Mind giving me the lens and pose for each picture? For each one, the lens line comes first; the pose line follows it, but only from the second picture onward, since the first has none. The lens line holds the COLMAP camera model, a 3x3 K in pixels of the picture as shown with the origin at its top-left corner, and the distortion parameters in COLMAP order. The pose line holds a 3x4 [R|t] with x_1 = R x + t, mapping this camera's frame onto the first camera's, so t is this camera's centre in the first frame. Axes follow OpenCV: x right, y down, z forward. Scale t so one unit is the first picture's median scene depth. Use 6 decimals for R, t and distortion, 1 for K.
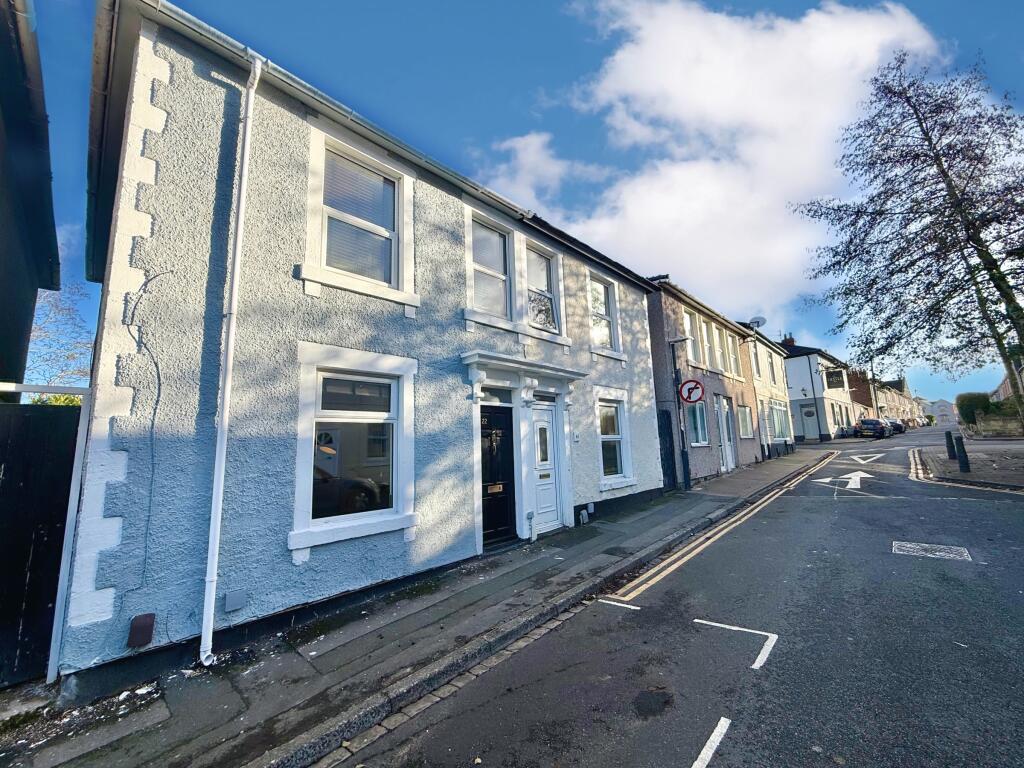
lens RADIAL K [[411.9, 0, 500.9], [0, 411.9, 384.1], [0, 0, 1]] dist [-0.000153, -0.000024]
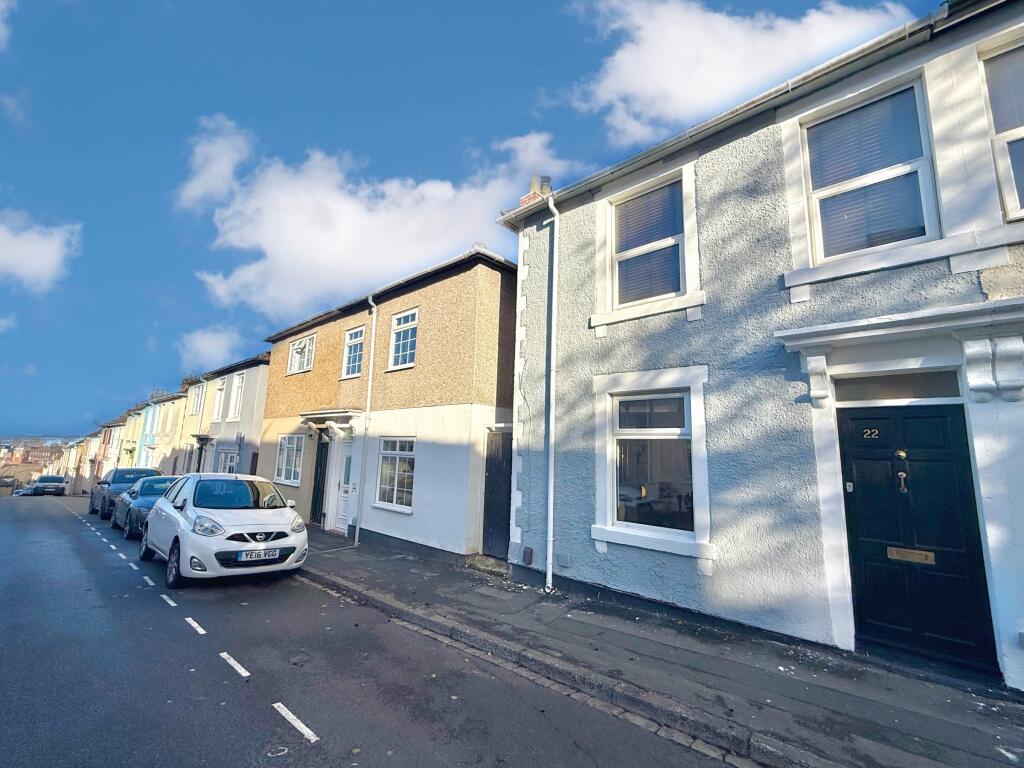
lens RADIAL K [[411.9, 0, 500.9], [0, 411.9, 384.1], [0, 0, 1]] dist [-0.000153, -0.000024]
pose [[0.044477, -0.126230, -0.991003, 0.797166], [0.119147, 0.985575, -0.120191, 0.040217], [0.991880, -0.112729, 0.058875, 0.658721]]
